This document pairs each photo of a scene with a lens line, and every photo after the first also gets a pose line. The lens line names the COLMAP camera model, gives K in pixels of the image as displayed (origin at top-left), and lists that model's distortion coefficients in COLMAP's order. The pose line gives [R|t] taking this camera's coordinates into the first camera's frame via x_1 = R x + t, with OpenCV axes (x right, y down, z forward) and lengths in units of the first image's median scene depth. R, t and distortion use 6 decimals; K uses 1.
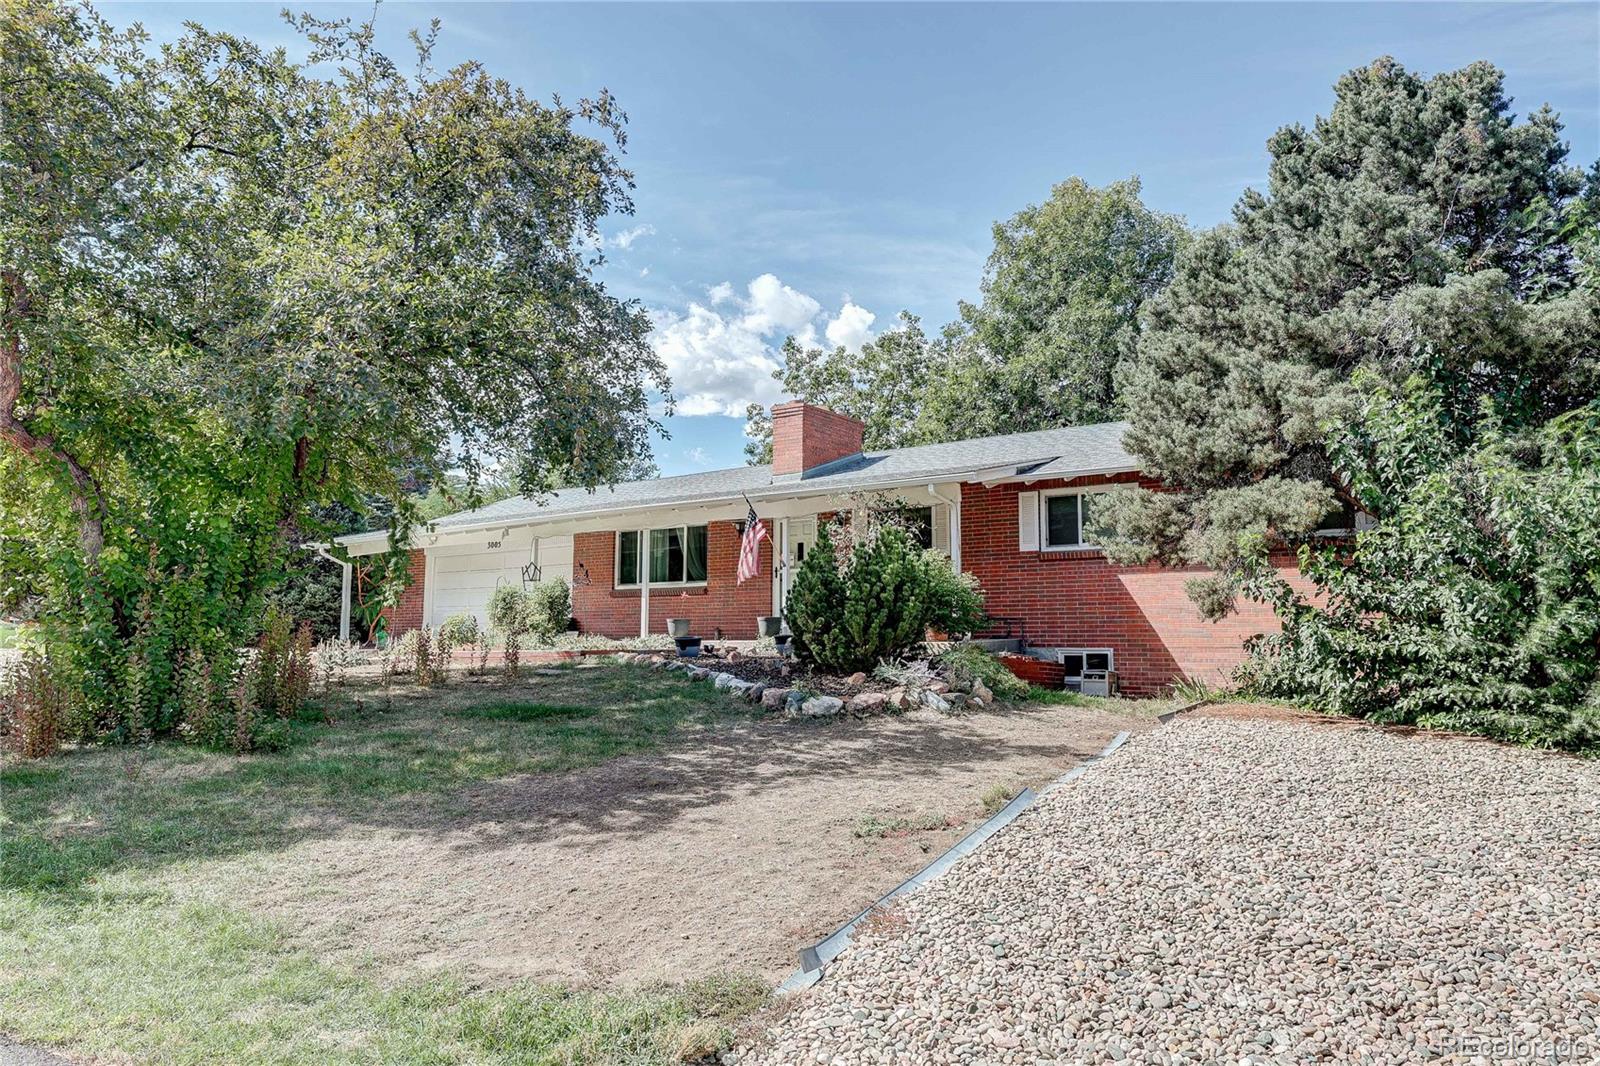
lens RADIAL K [[1175.1, 0, 800.0], [0, 1175.1, 533.0], [0, 0, 1]] dist [0.000782, -0.000473]
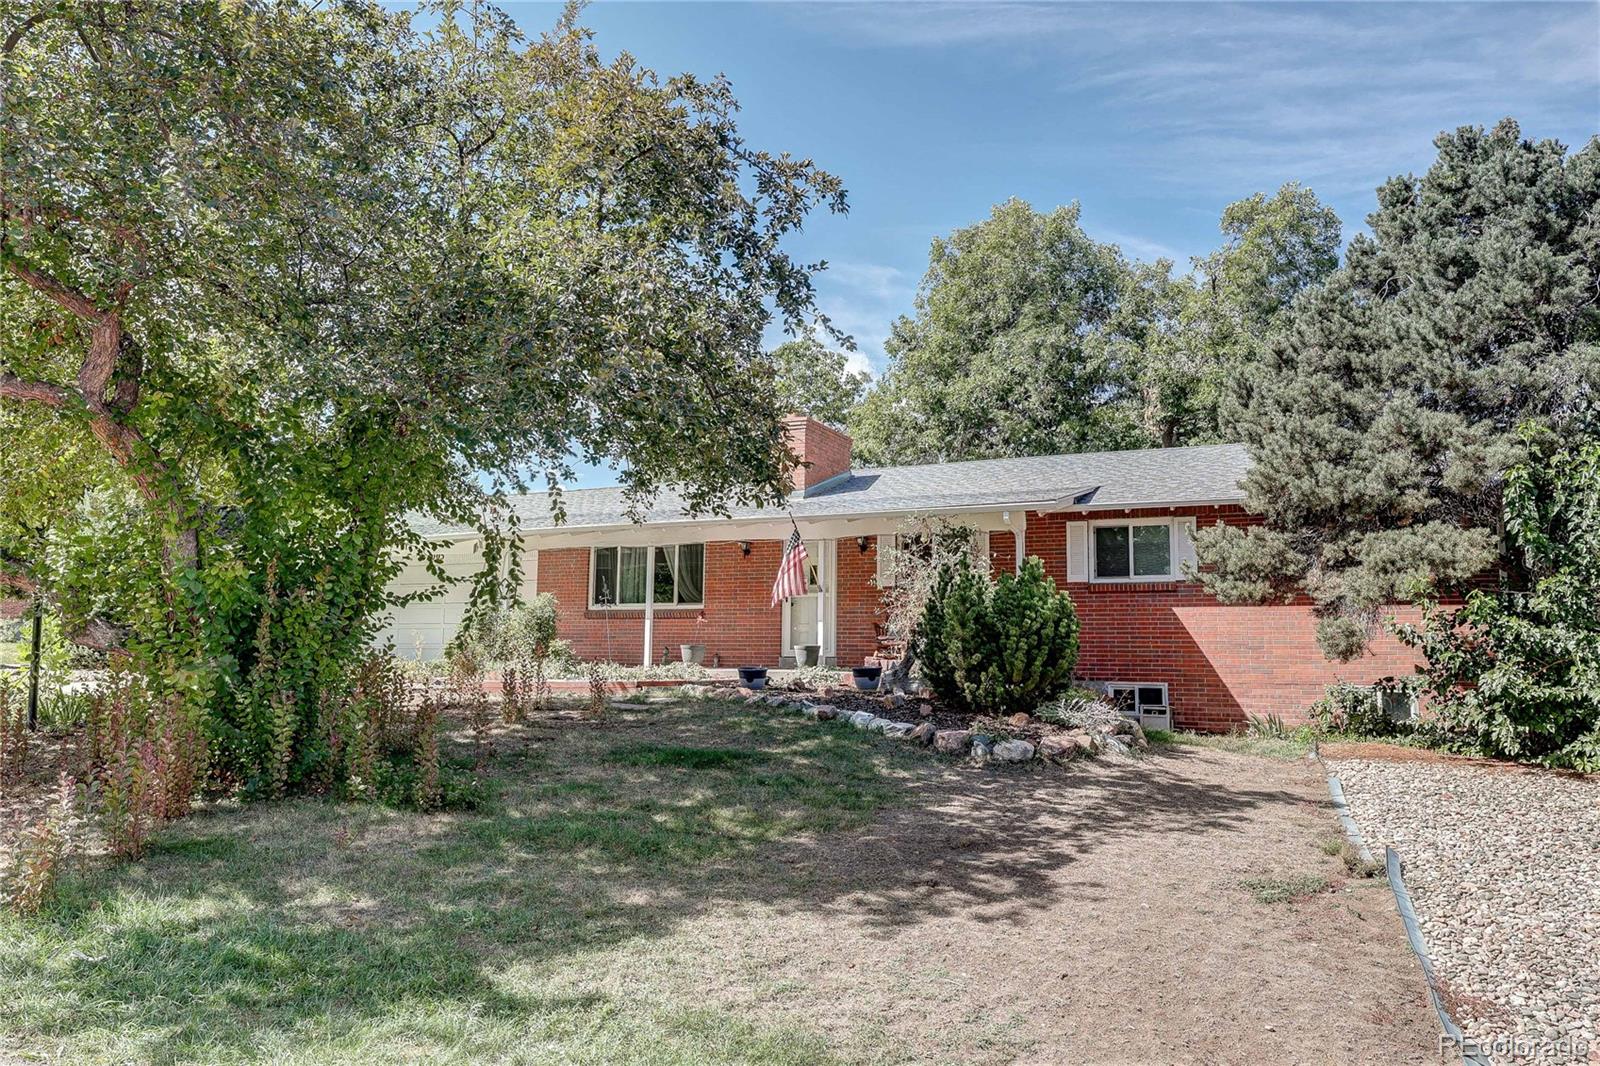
lens RADIAL K [[1215.9, 0, 800.0], [0, 1215.9, 533.0], [0, 0, 1]] dist [-0.000773, 0.001918]
pose [[0.982171, 0.030734, 0.185459, -0.280915], [-0.029057, 0.999509, -0.011749, -0.008843], [-0.185729, 0.006151, 0.982582, 0.059608]]
